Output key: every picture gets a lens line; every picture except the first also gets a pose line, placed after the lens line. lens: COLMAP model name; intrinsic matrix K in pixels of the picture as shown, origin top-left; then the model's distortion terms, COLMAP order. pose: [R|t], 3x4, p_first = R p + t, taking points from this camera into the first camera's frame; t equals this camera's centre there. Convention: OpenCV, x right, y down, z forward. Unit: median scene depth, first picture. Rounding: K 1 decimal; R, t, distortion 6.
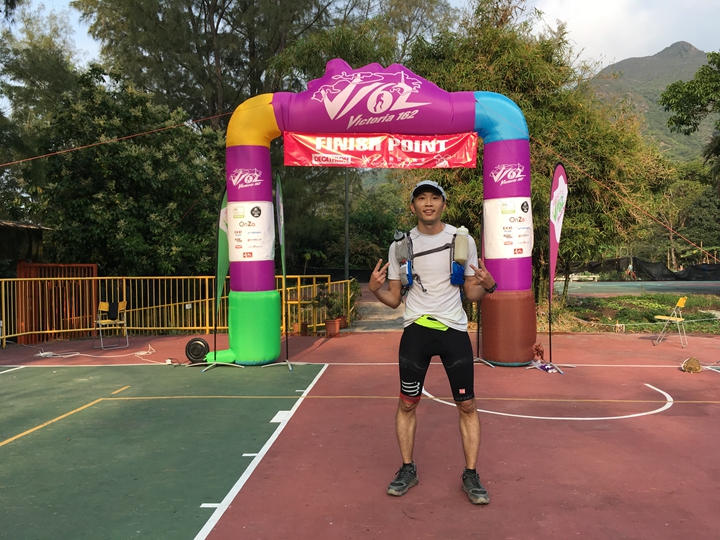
lens RADIAL K [[612.0, 0, 358.8], [0, 612.0, 269.9], [0, 0, 1]] dist [-0.000304, 0.000647]
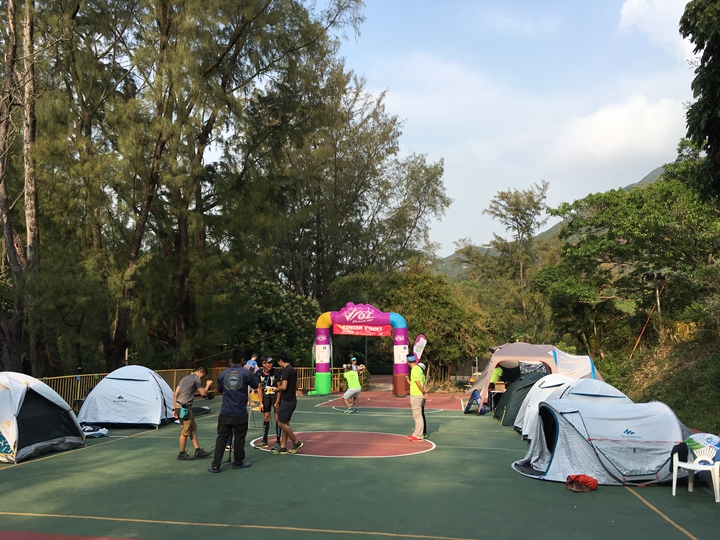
lens RADIAL K [[612.0, 0, 360.0], [0, 612.0, 271.5], [0, 0, 1]] dist [-0.000304, 0.000647]
pose [[0.996283, 0.003734, -0.086056, 0.306206], [-0.016755, 0.988379, -0.151084, -0.007648], [0.084492, 0.151964, 0.984768, -2.303630]]
